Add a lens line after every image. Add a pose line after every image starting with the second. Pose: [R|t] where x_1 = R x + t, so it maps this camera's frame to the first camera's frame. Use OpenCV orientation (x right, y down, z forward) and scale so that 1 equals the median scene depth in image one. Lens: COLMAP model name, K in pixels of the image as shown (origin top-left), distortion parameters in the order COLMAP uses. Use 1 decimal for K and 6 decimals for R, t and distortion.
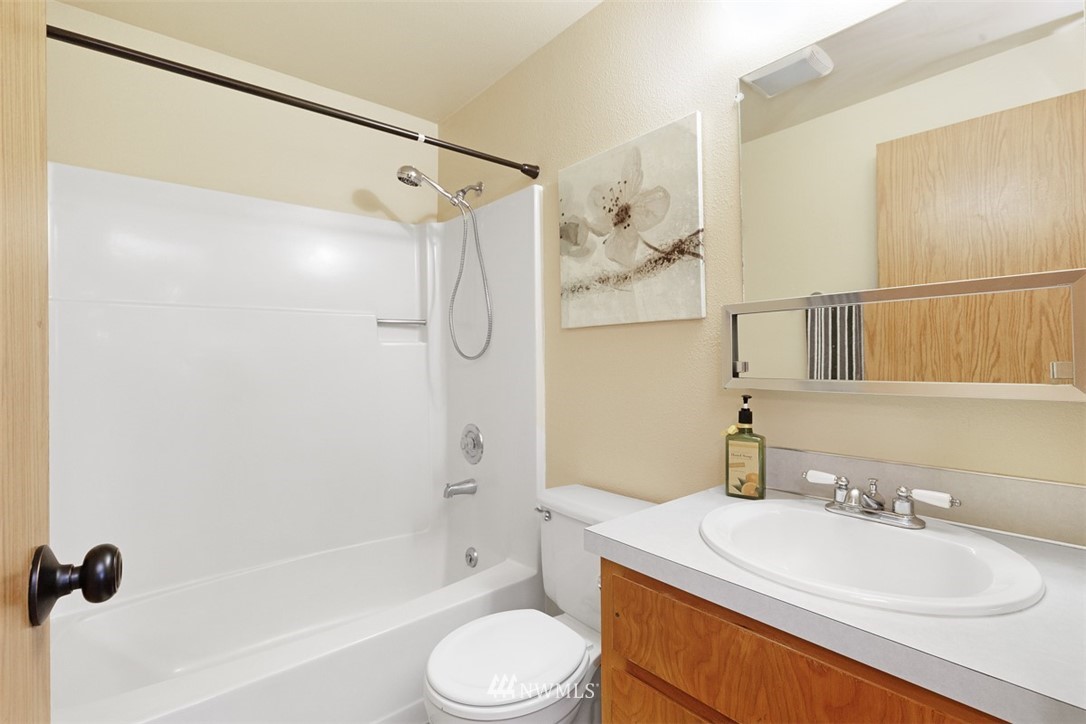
lens RADIAL K [[496.7, 0, 532.3], [0, 496.7, 363.0], [0, 0, 1]] dist [0.002107, 0.000588]
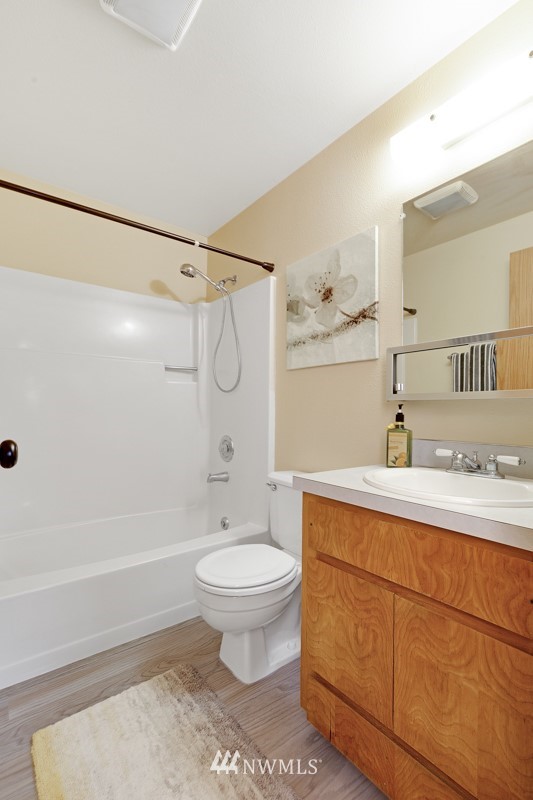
lens RADIAL K [[365.9, 0, 261.2], [0, 365.9, 415.2], [0, 0, 1]] dist [0.002107, 0.000588]
pose [[0.999372, 0.017311, -0.030910, 0.020783], [-0.017571, 0.999812, -0.008159, 0.089487], [0.030763, 0.008697, 0.999489, -0.129512]]
